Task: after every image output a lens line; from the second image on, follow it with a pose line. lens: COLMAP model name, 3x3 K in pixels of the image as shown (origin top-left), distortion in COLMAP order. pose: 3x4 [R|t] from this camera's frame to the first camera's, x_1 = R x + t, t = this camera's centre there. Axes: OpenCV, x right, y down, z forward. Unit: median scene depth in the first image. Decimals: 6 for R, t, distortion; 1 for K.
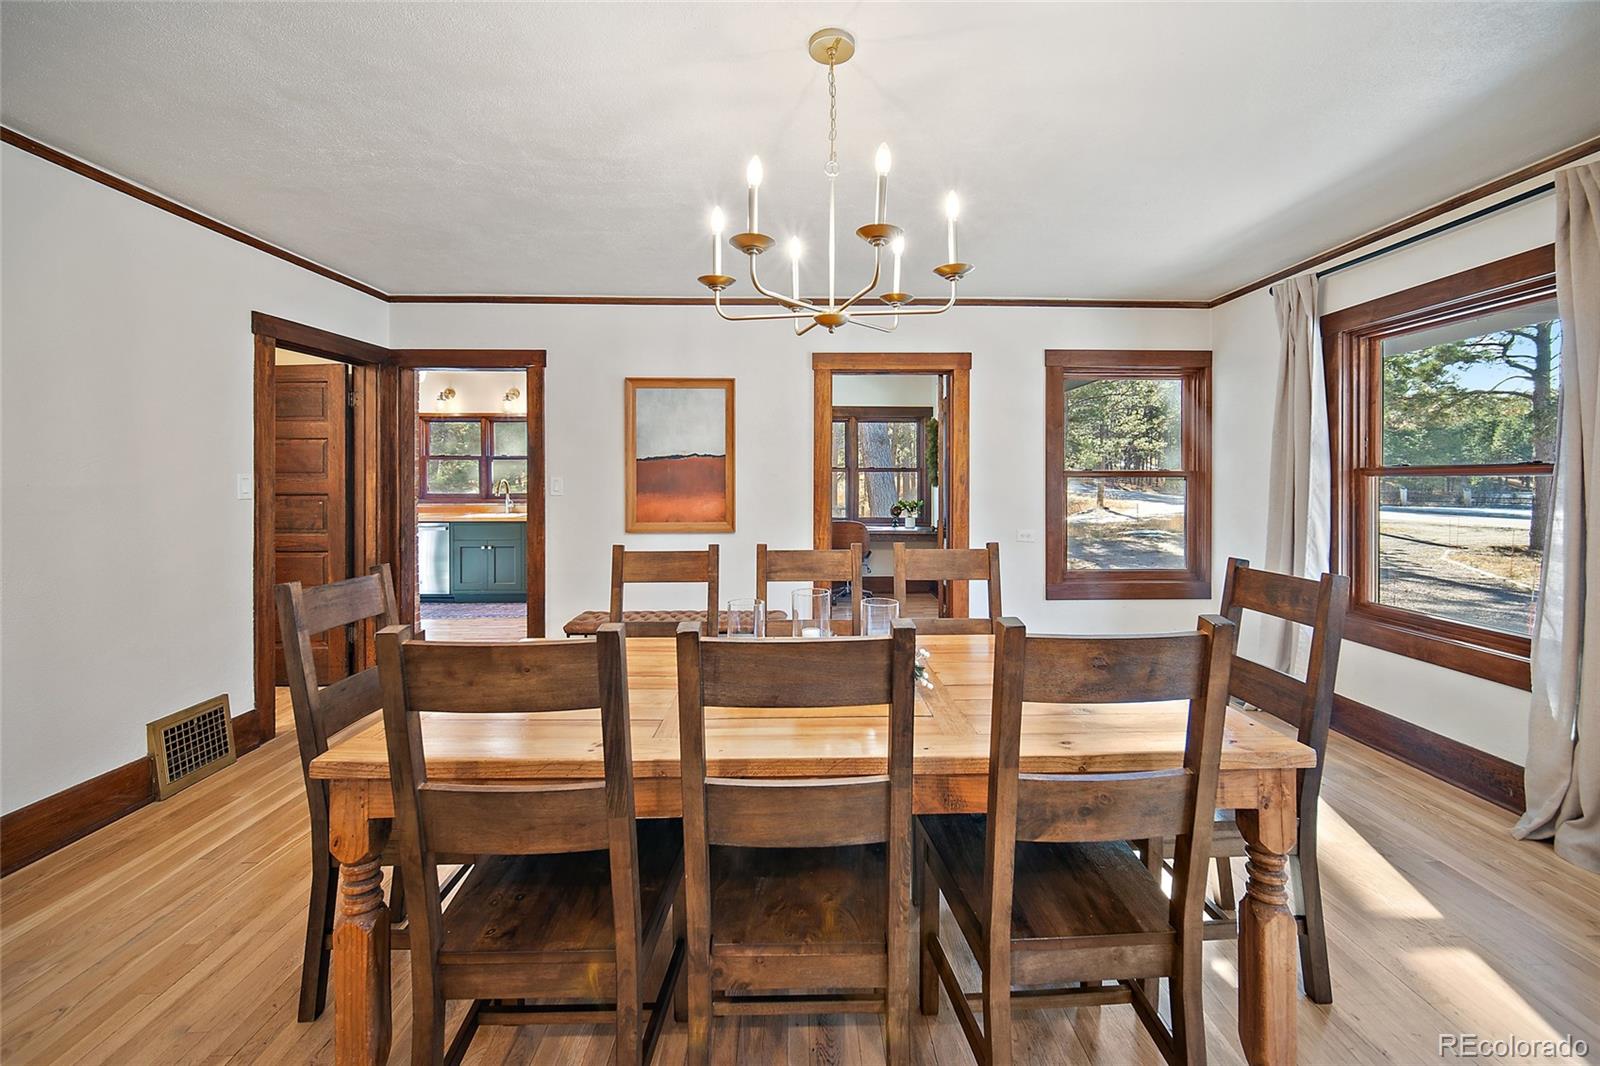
lens RADIAL K [[654.2, 0, 809.1], [0, 654.2, 498.6], [0, 0, 1]] dist [0.001345, 0.000069]
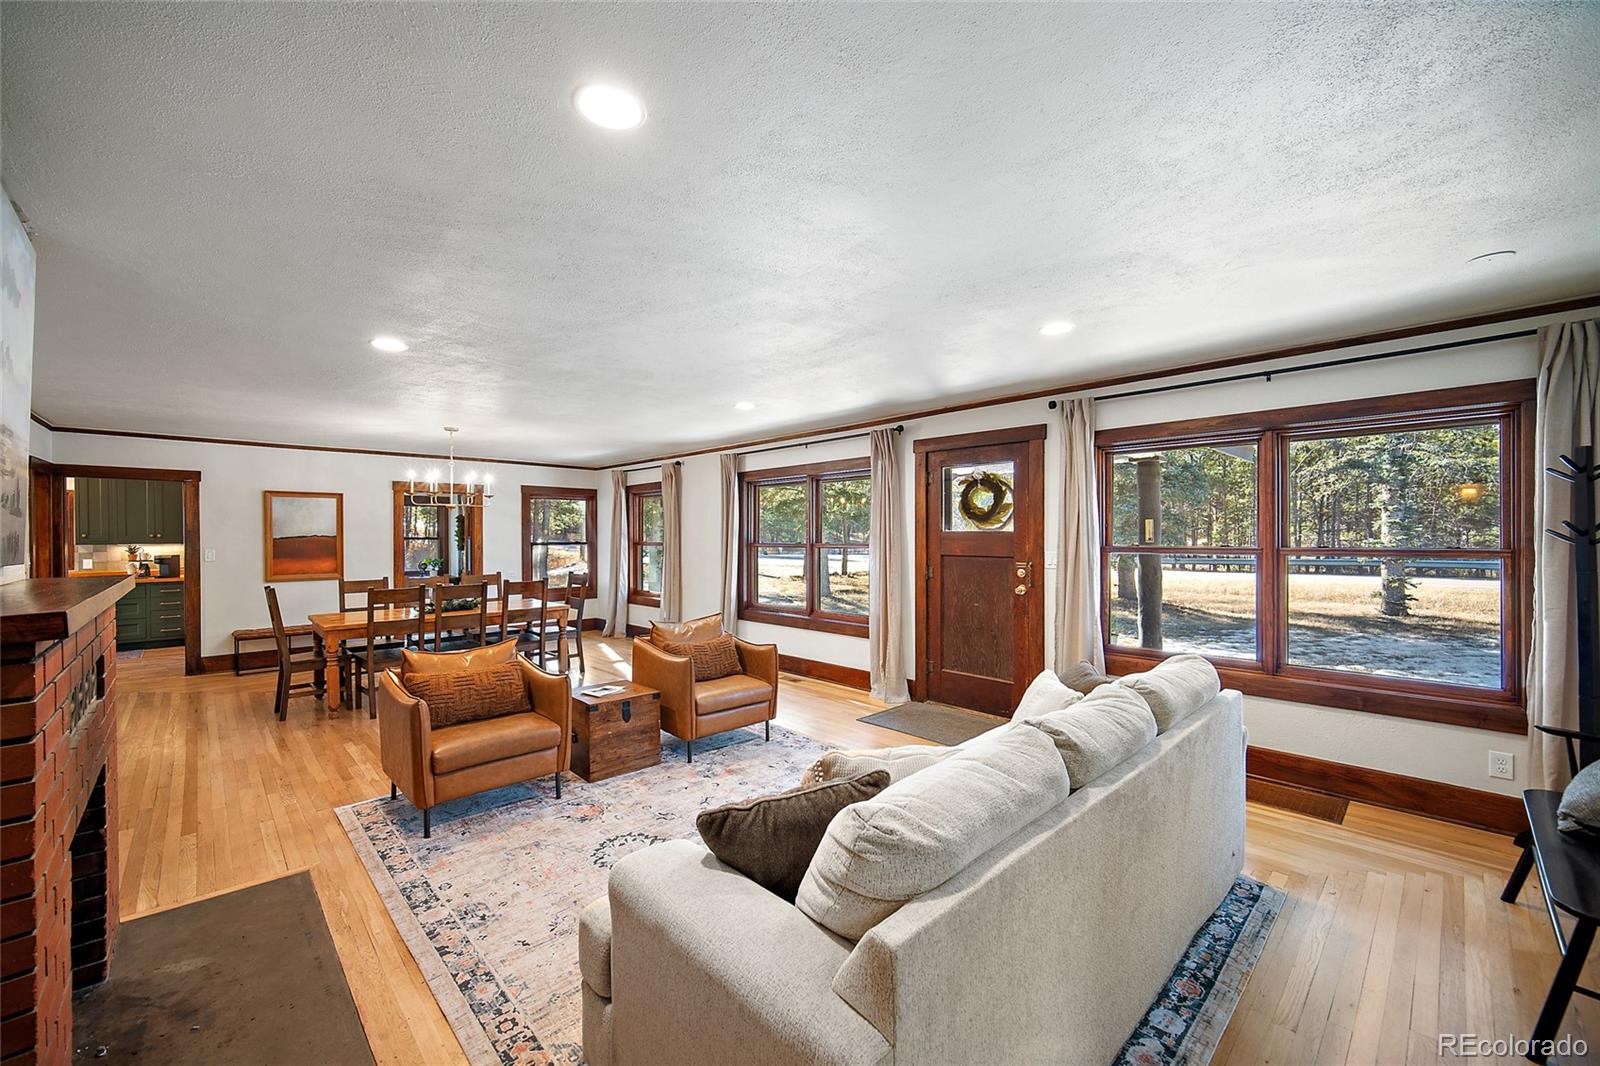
lens RADIAL K [[631.2, 0, 800.8], [0, 631.2, 537.3], [0, 0, 1]] dist [-0.008725, 0.000032]
pose [[0.738370, -0.004203, 0.674383, -0.348935], [0.022087, 0.999595, -0.017952, -0.003960], [-0.674034, 0.028151, 0.738164, -1.116227]]
